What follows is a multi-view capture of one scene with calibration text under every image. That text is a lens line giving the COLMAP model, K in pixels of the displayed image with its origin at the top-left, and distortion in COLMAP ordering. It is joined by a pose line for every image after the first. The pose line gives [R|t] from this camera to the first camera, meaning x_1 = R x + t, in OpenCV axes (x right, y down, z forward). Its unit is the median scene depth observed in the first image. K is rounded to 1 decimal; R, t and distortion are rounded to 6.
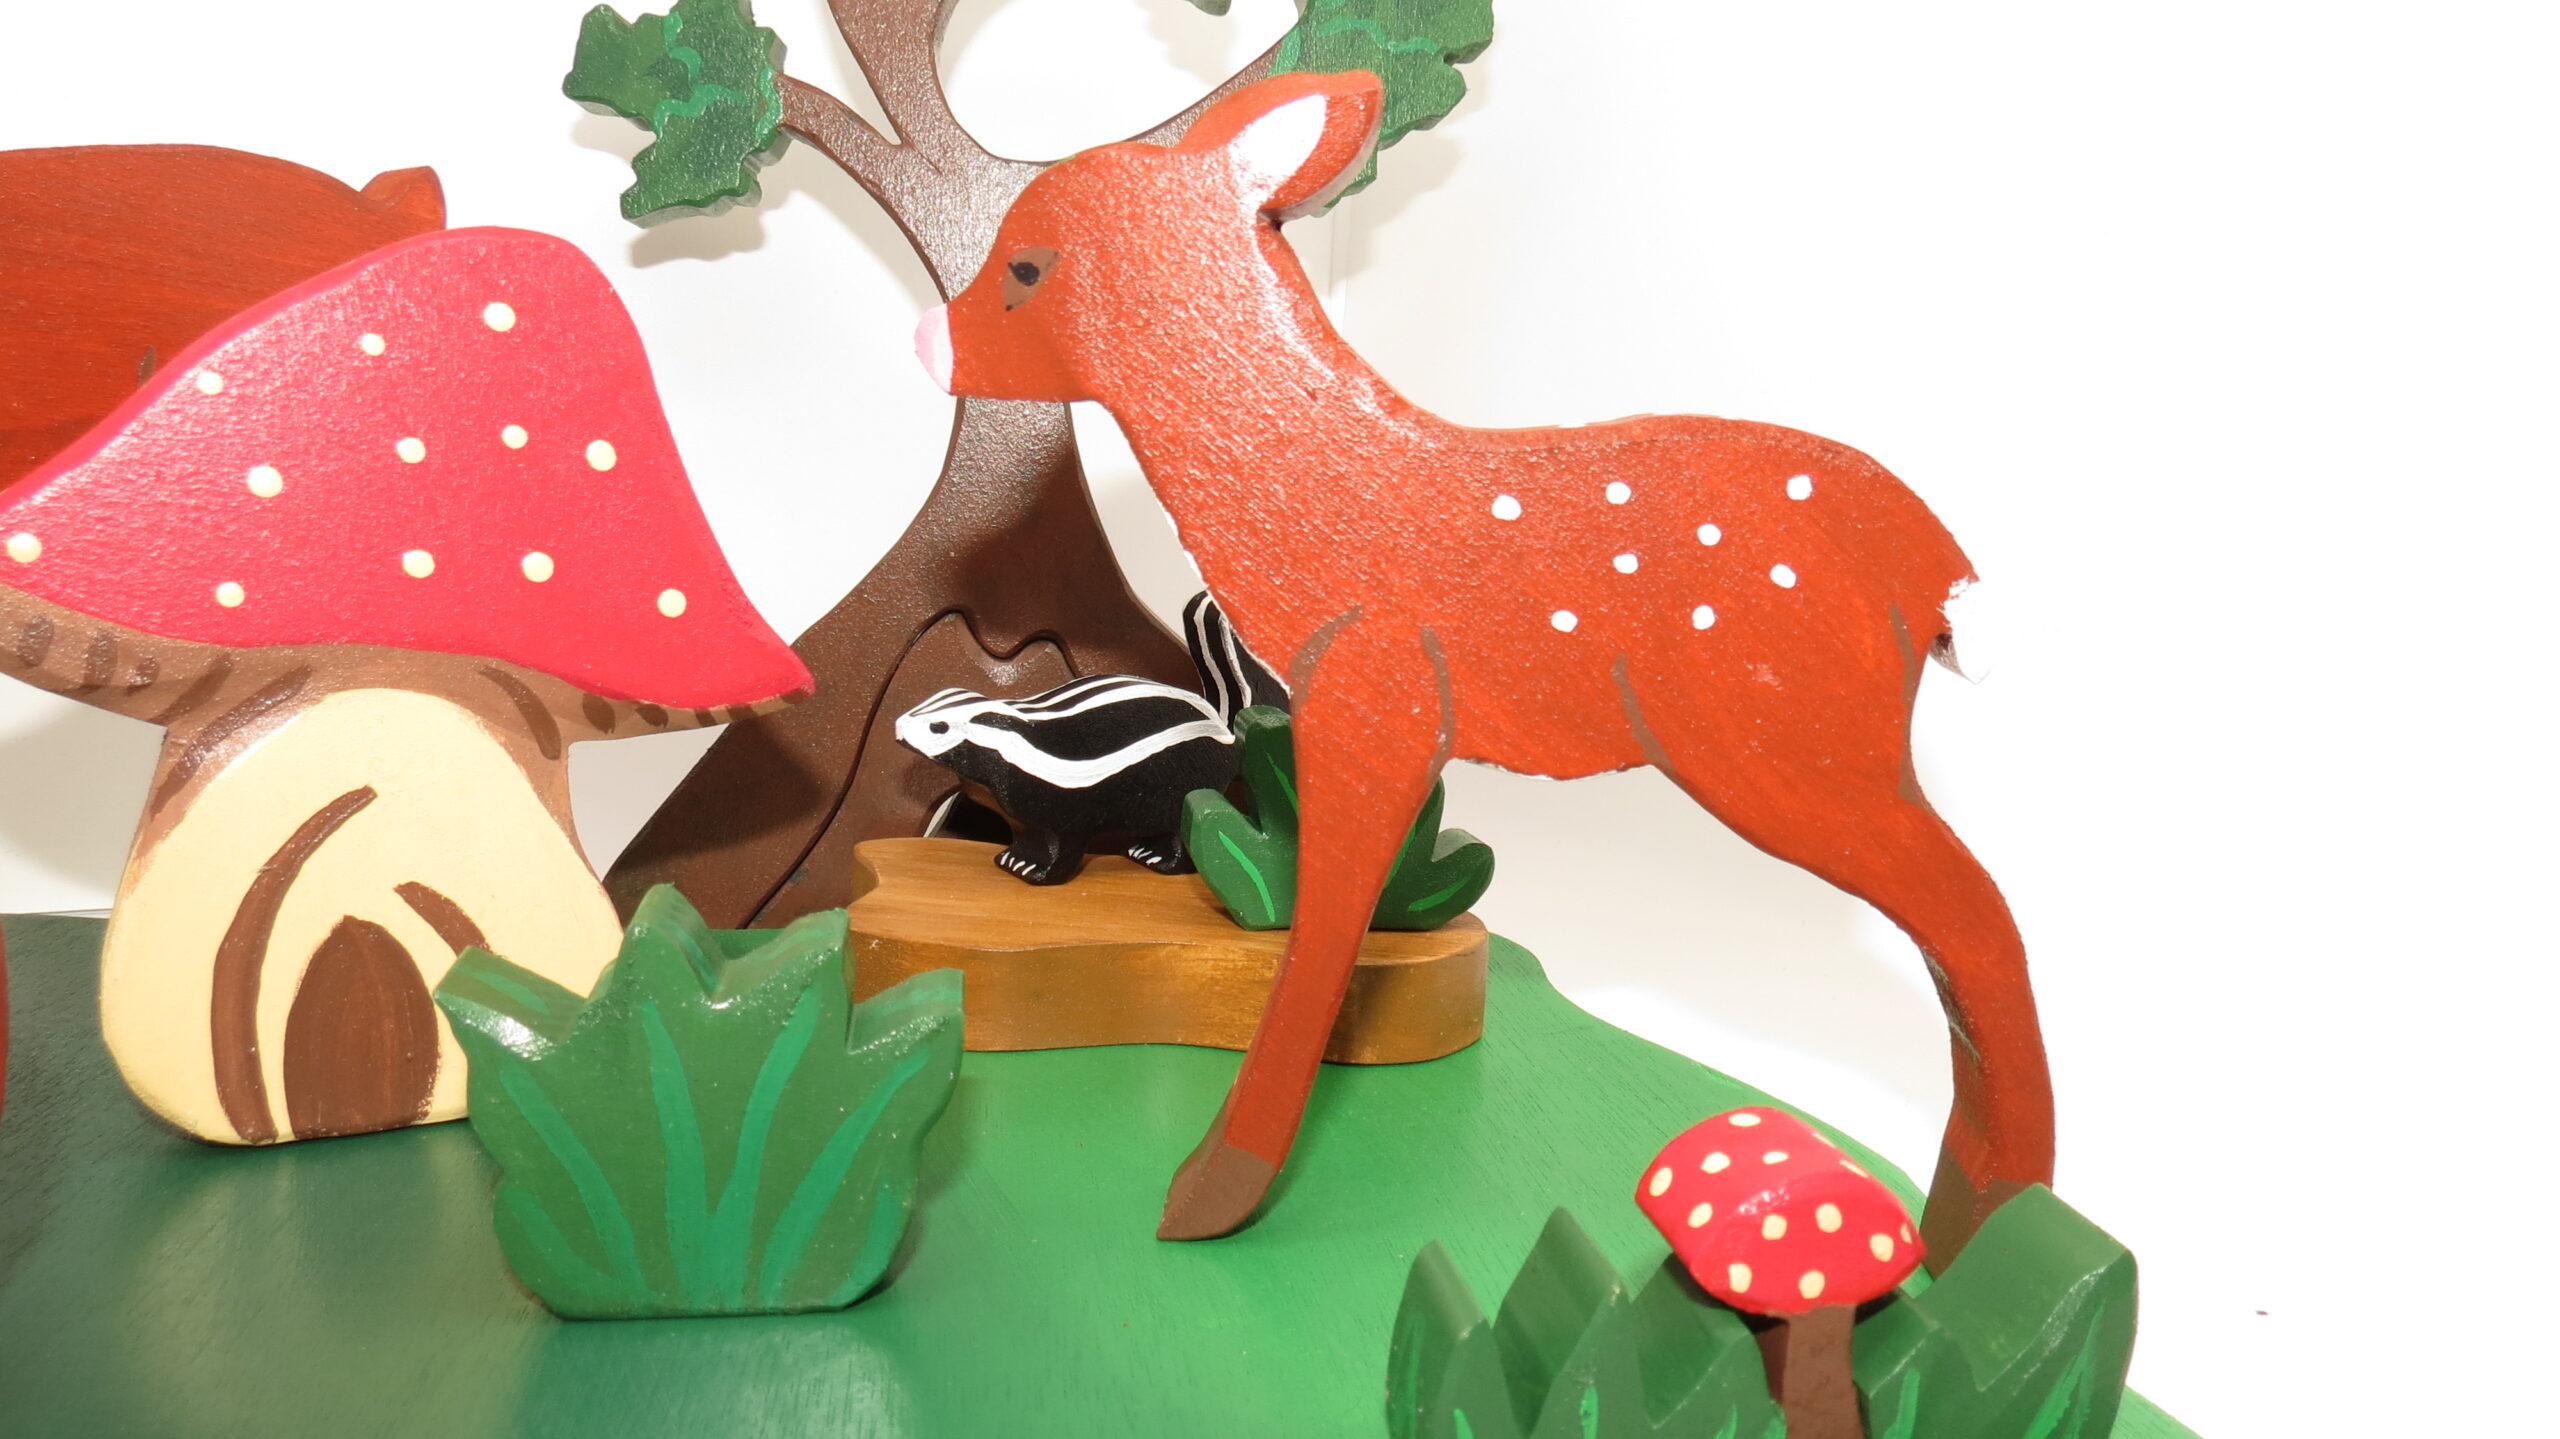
lens RADIAL K [[1830.9, 0, 1292.2], [0, 1830.9, 720.4], [0, 0, 1]] dist [-0.025953, 0.007917]
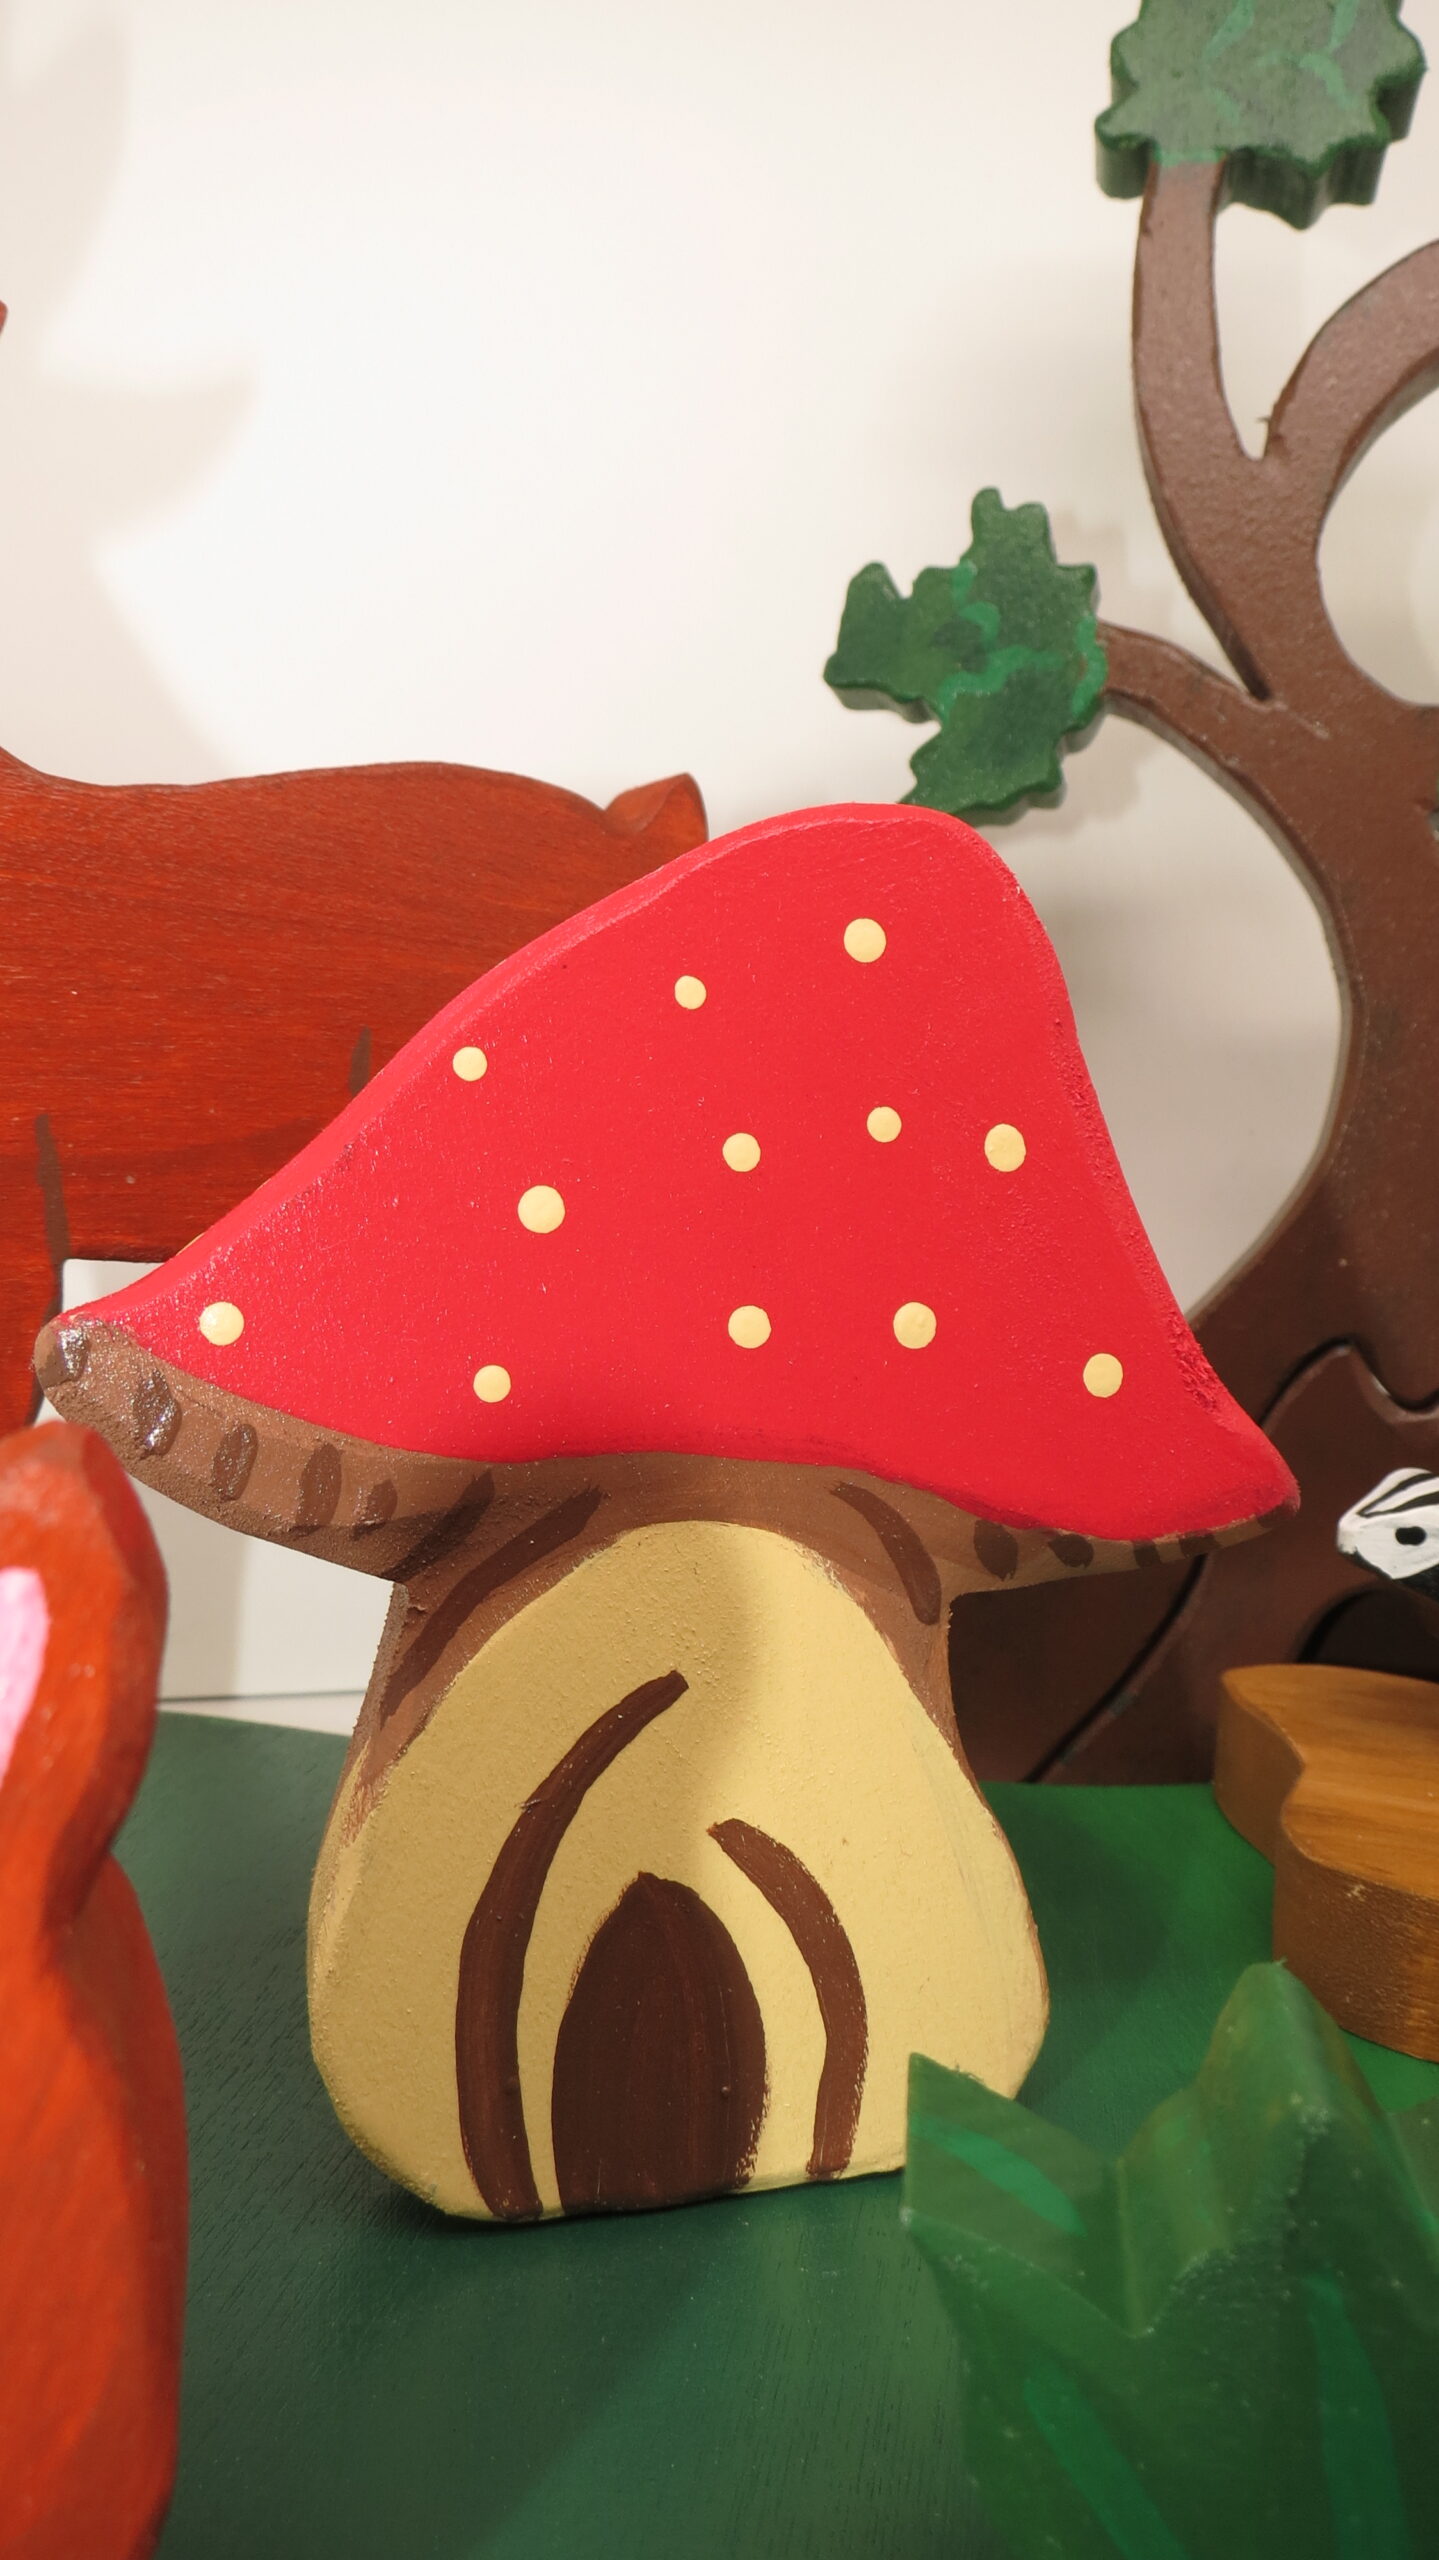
lens RADIAL K [[1830.9, 0, 714.7], [0, 1830.9, 1281.0], [0, 0, 1]] dist [-0.025953, 0.007917]
pose [[0.942281, -0.016595, -0.334412, -0.270862], [-0.002606, 0.998377, -0.056889, -0.064622], [0.334813, 0.054477, 0.940708, 0.380478]]
